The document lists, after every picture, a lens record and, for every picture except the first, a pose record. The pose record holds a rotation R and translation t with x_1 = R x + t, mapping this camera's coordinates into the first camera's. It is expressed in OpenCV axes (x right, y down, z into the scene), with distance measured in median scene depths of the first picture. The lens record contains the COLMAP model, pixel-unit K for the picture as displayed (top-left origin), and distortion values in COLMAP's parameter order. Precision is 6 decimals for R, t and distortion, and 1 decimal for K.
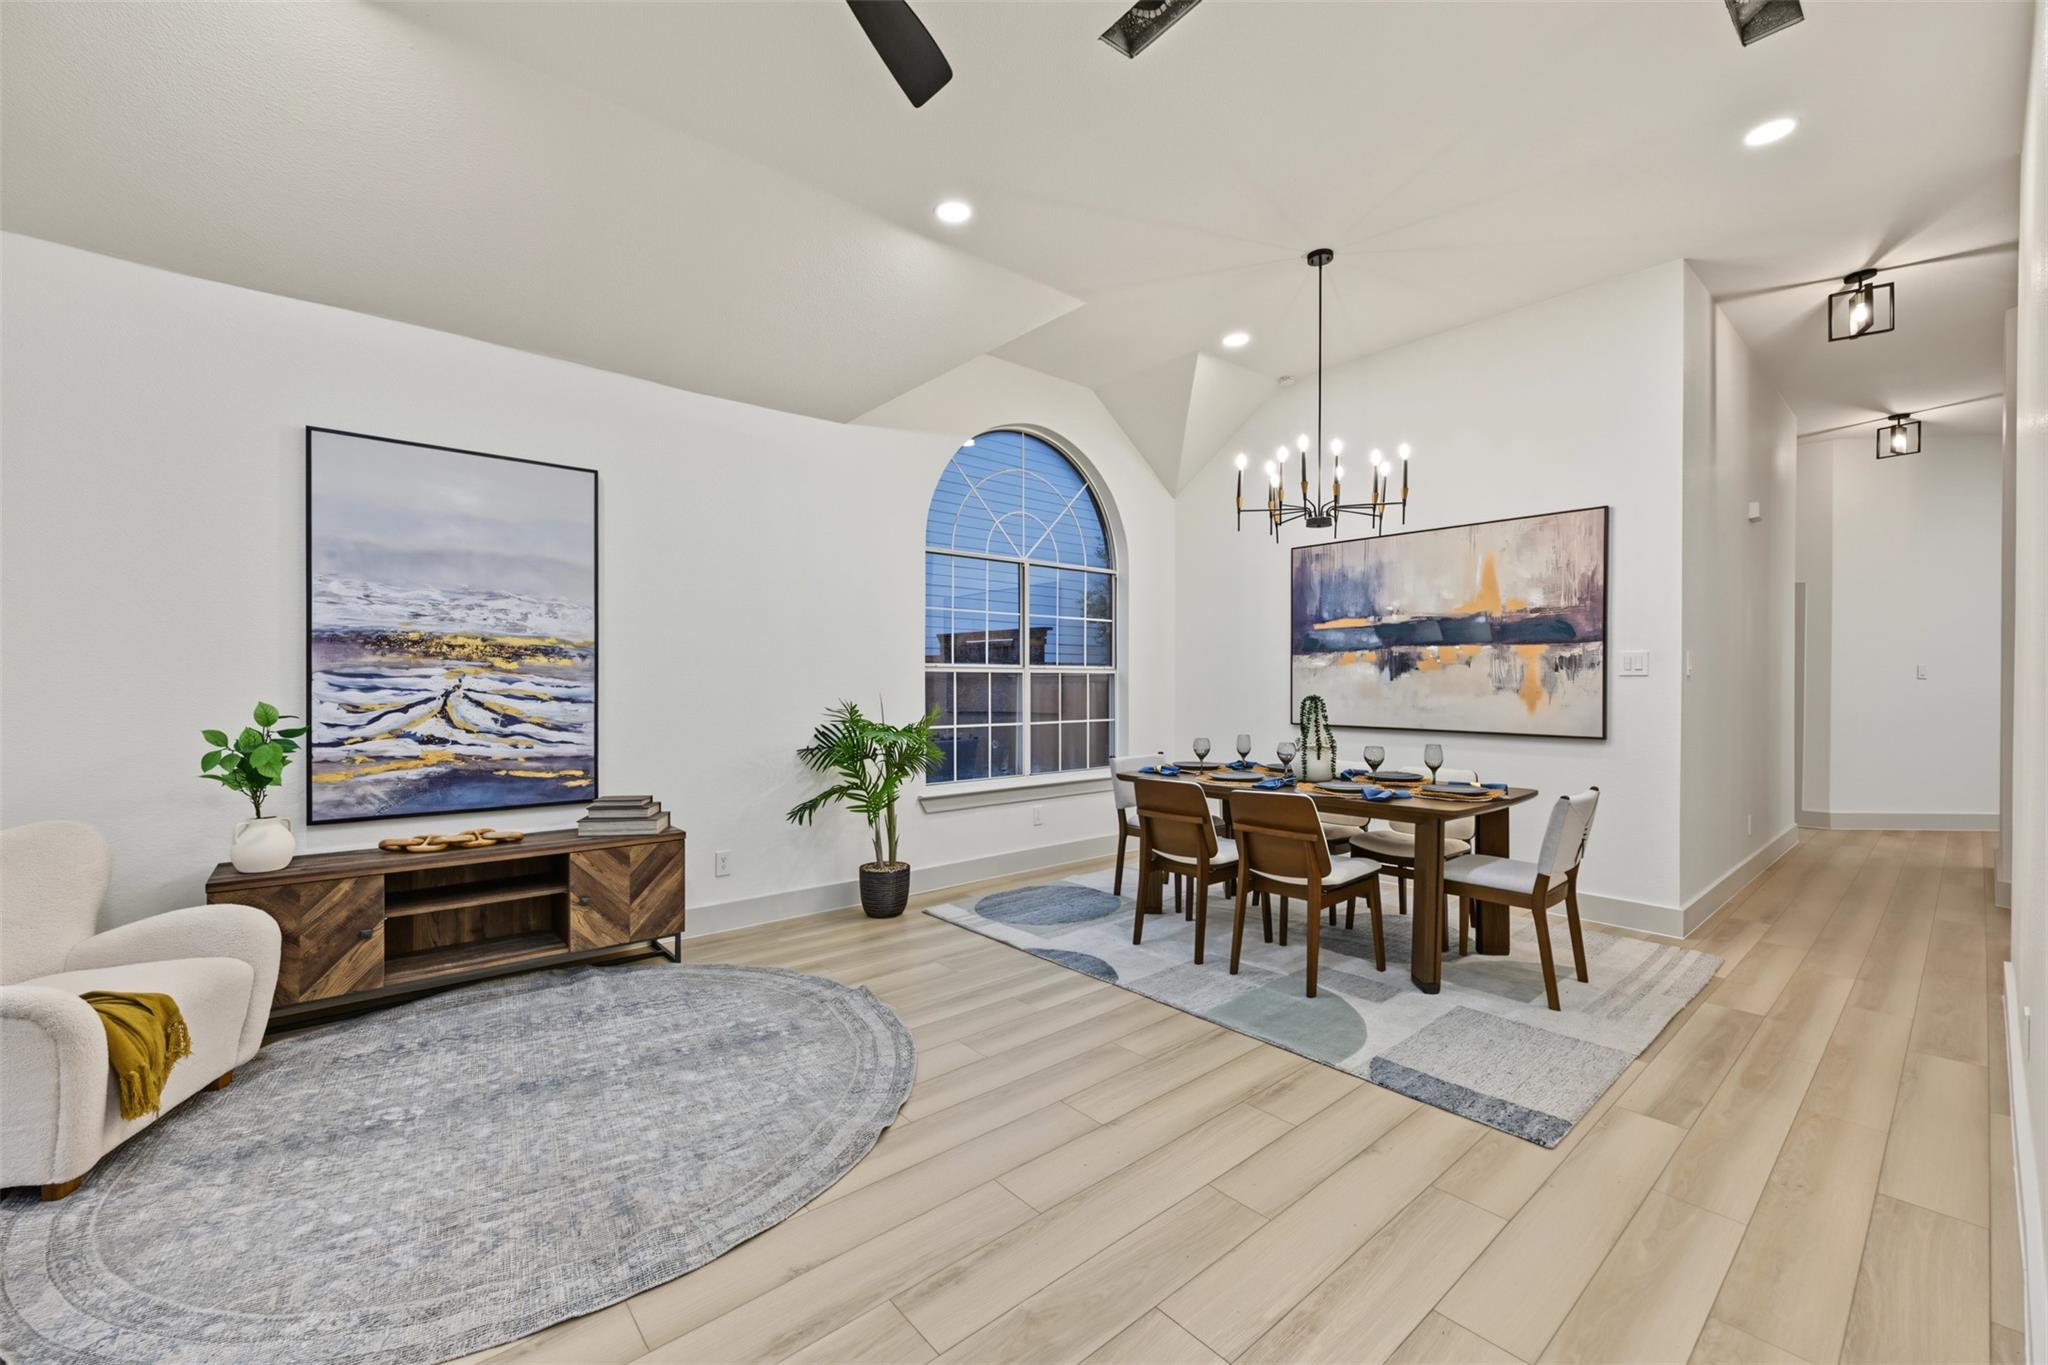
lens RADIAL K [[823.3, 0, 1024.0], [0, 823.3, 682.5], [0, 0, 1]] dist [0.001379, -0.000093]
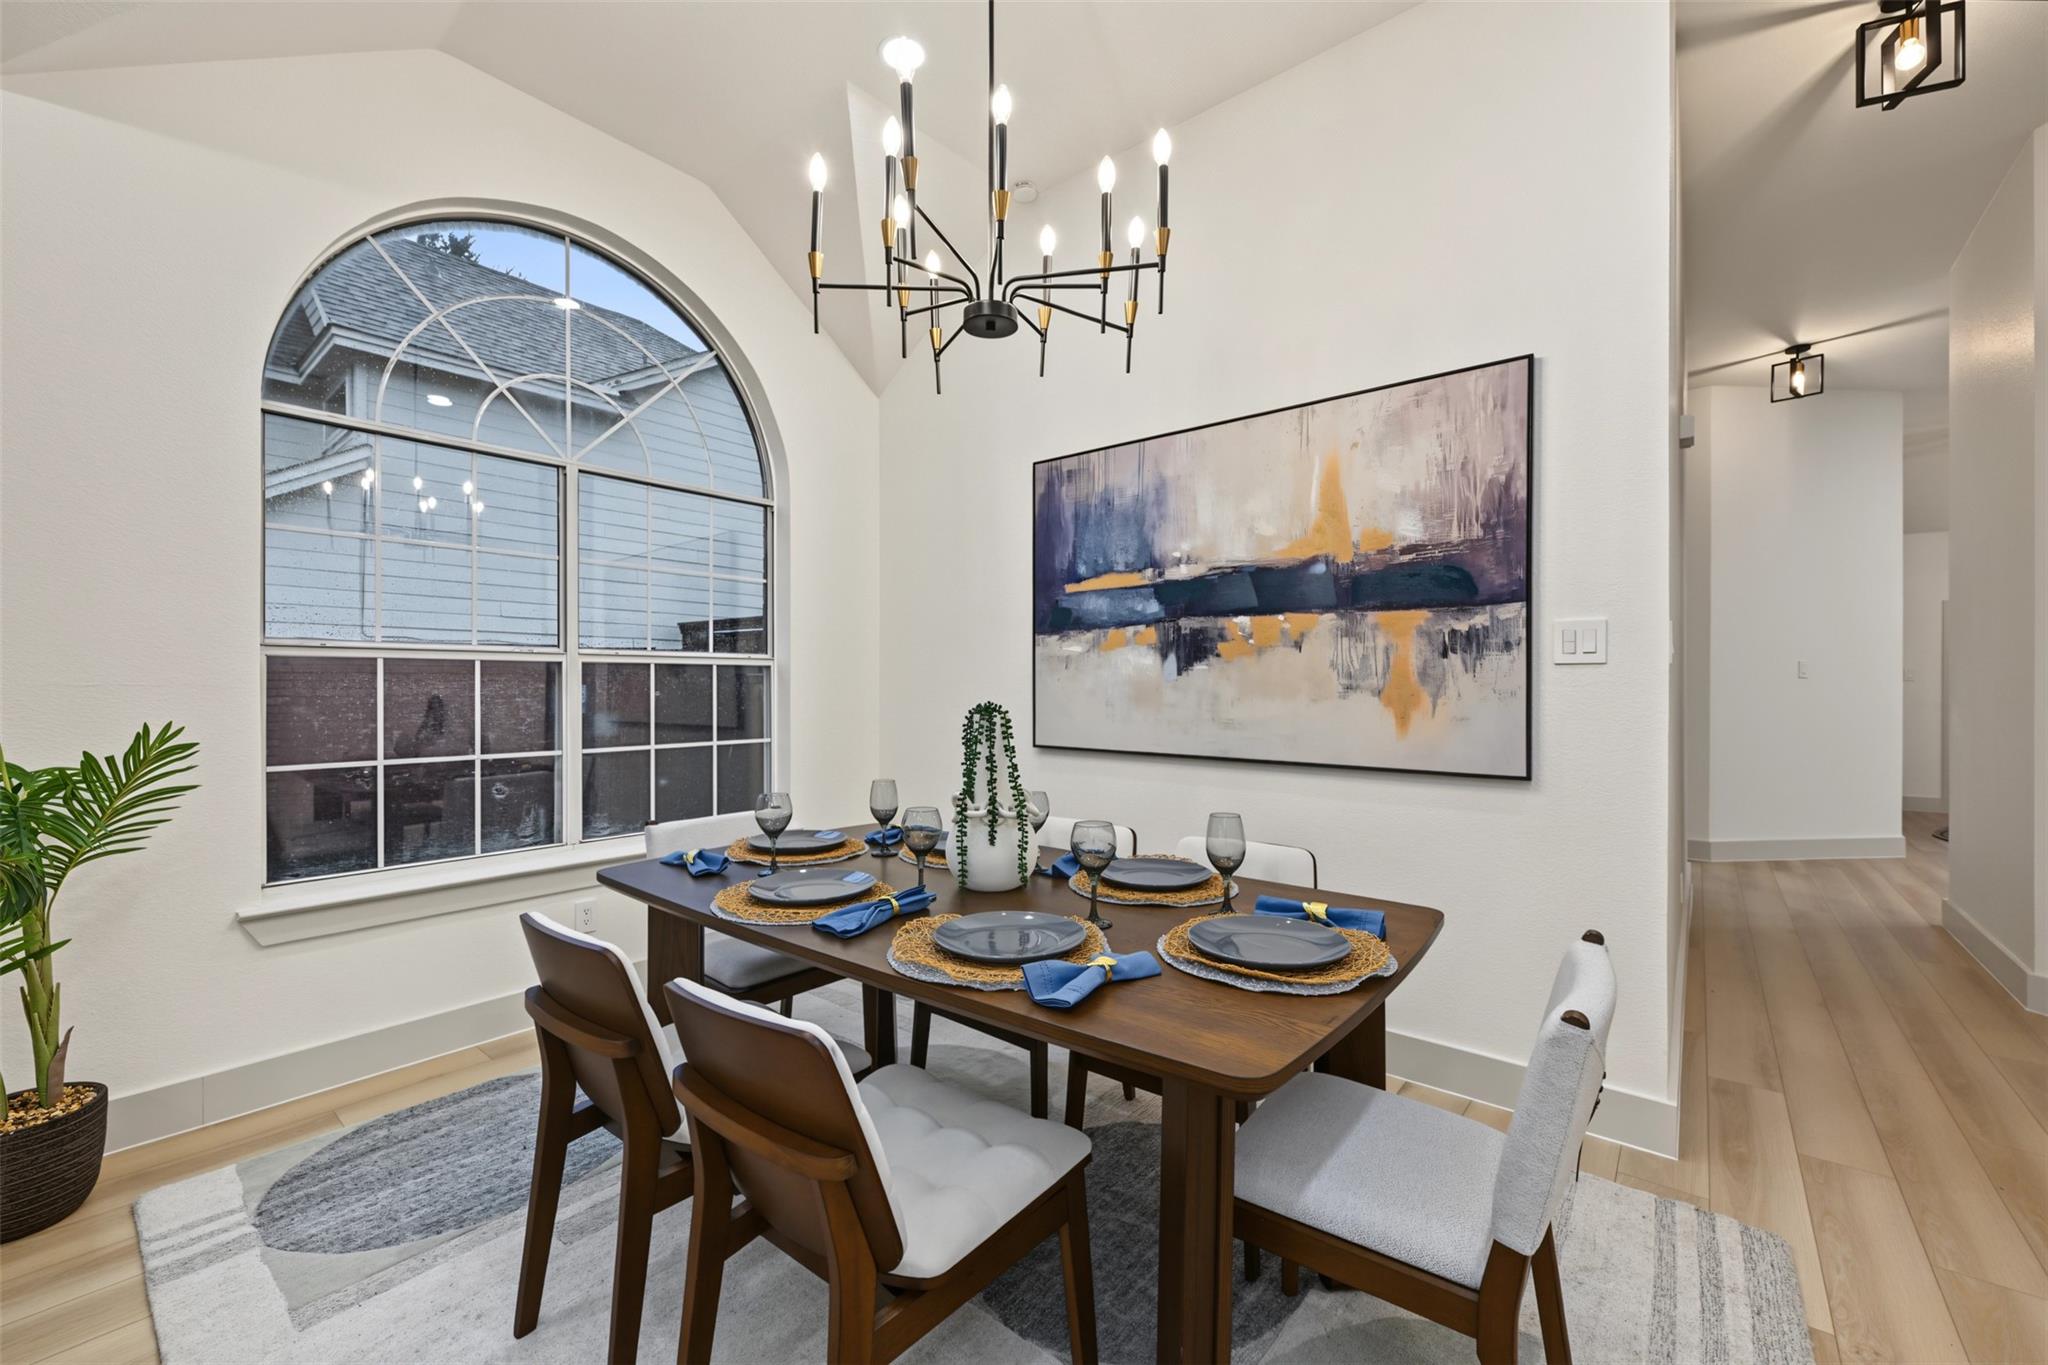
lens RADIAL K [[825.2, 0, 1022.7], [0, 825.2, 675.4], [0, 0, 1]] dist [0.001154, -0.000103]
pose [[0.985398, 0.002383, 0.170250, 0.248433], [-0.000320, 0.999926, -0.012144, 0.005214], [-0.170266, 0.011912, 0.985326, 0.459392]]
